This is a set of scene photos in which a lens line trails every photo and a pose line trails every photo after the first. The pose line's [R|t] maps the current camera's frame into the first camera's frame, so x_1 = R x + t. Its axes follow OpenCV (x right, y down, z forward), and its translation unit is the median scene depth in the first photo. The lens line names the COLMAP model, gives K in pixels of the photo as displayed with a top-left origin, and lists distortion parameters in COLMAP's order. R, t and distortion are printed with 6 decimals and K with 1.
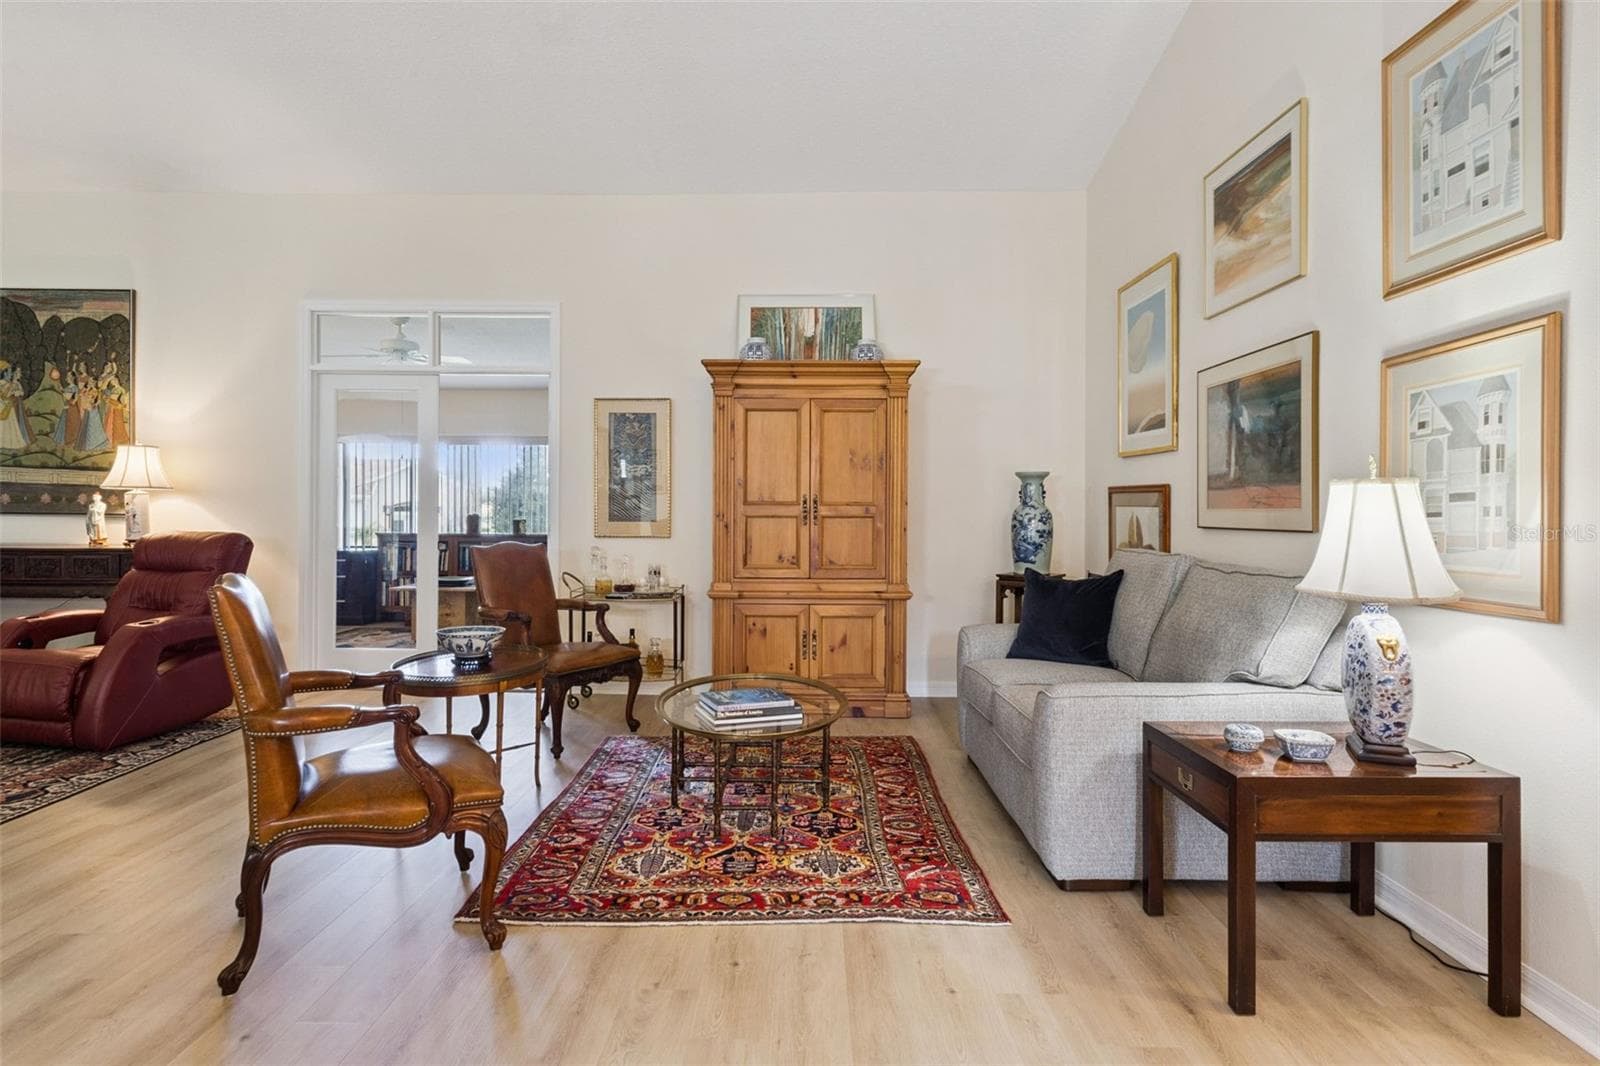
lens RADIAL K [[879.9, 0, 792.1], [0, 879.9, 512.7], [0, 0, 1]] dist [0.009643, -0.001918]
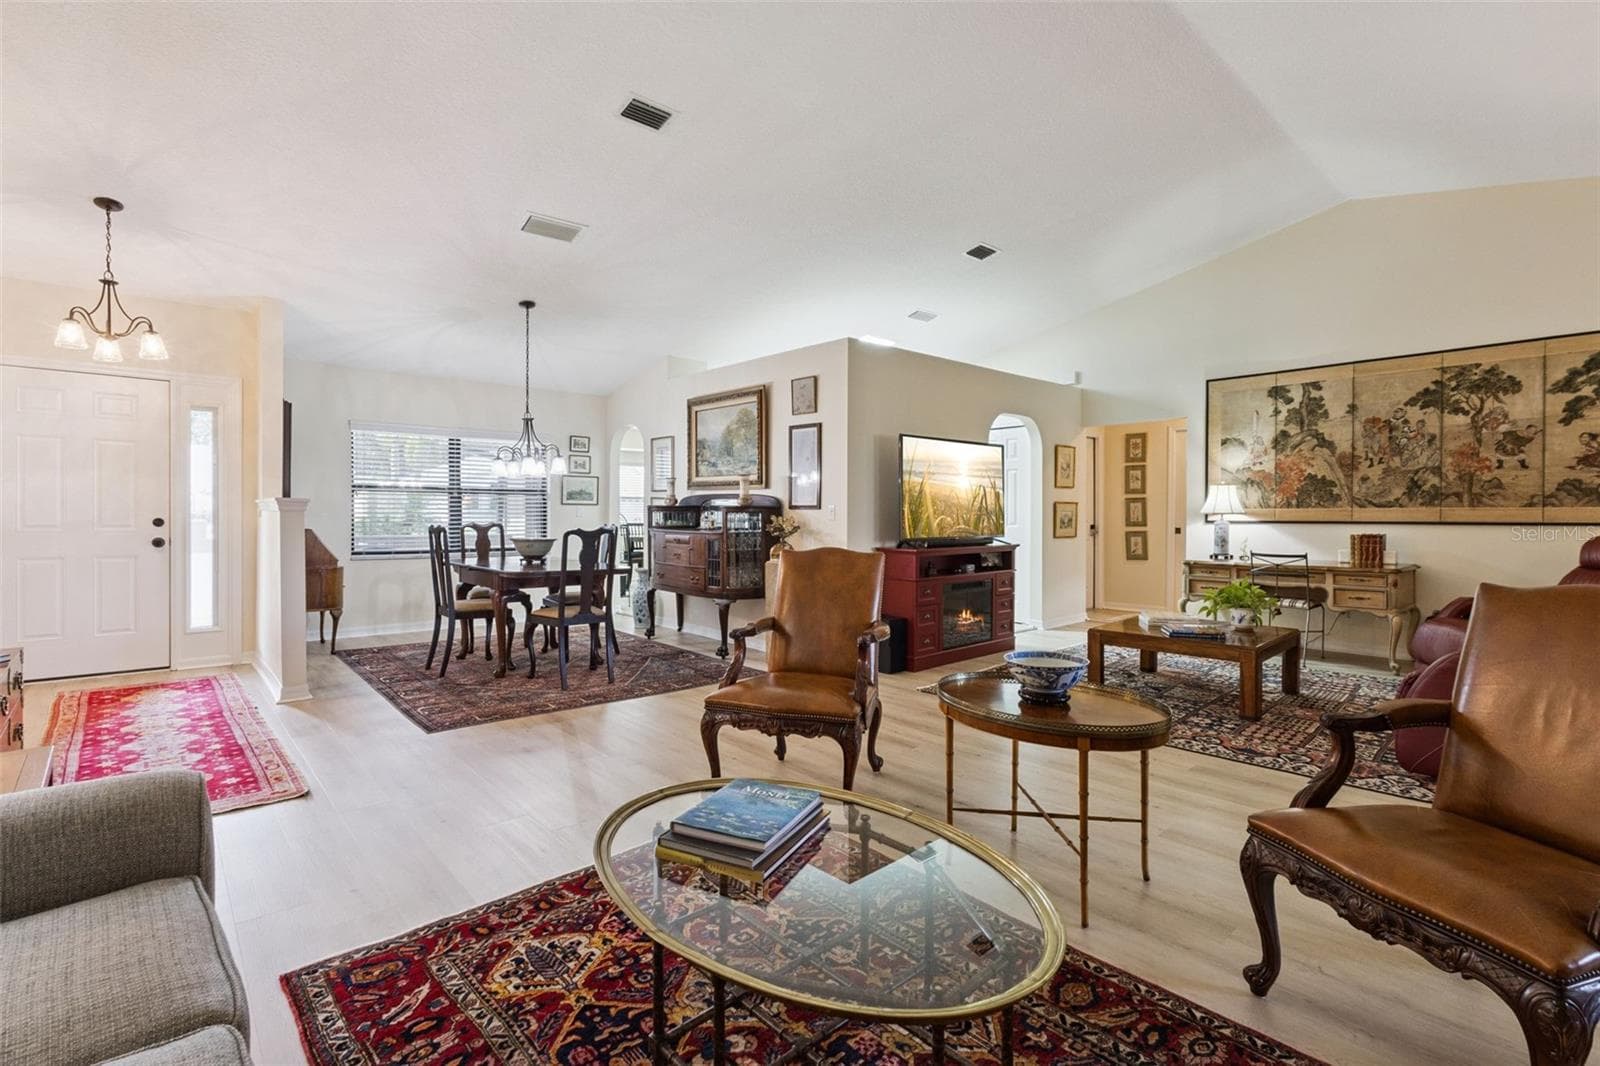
lens RADIAL K [[742.4, 0, 796.9], [0, 742.4, 517.5], [0, 0, 1]] dist [0.000402, 0.000074]
pose [[-0.739896, 0.000169, -0.672721, 0.272757], [-0.005751, 0.999962, 0.006576, 0.004554], [0.672696, 0.008734, -0.739867, 1.409338]]
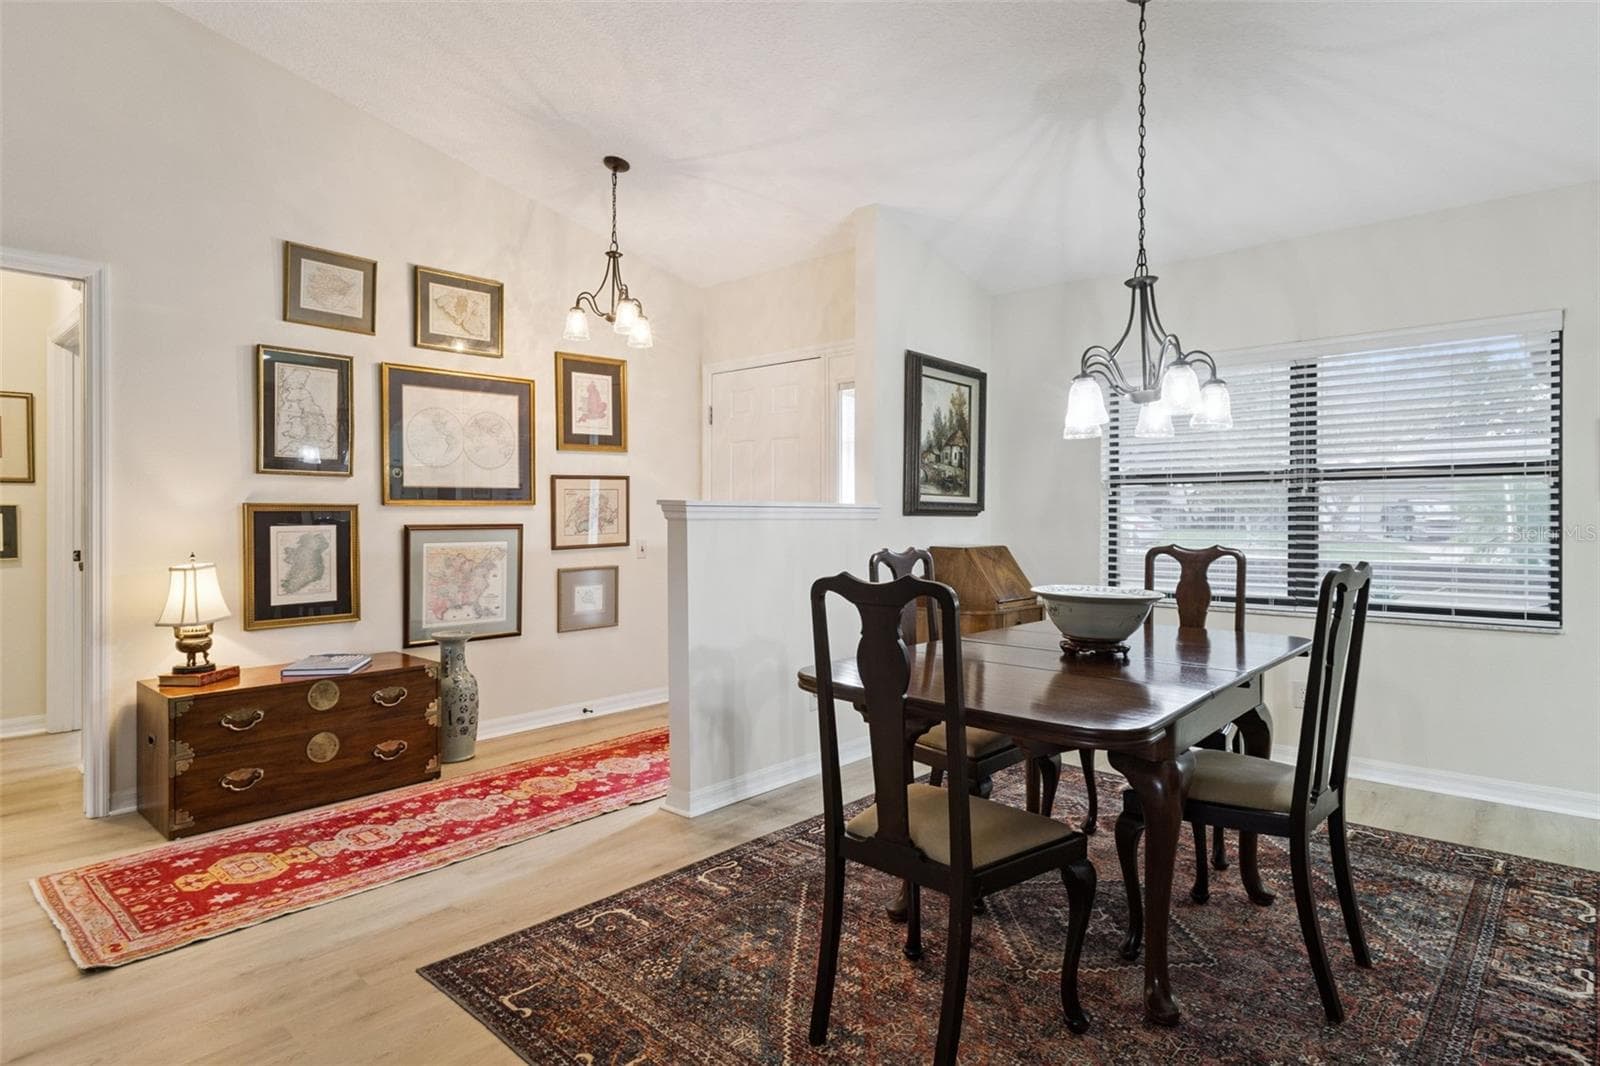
lens RADIAL K [[879.9, 0, 792.1], [0, 879.9, 512.7], [0, 0, 1]] dist [0.009643, -0.001918]
pose [[-0.741573, -0.000087, 0.670873, -0.738035], [-0.002955, 0.999991, -0.003137, 0.000819], [-0.670866, -0.004309, -0.741566, 0.492765]]
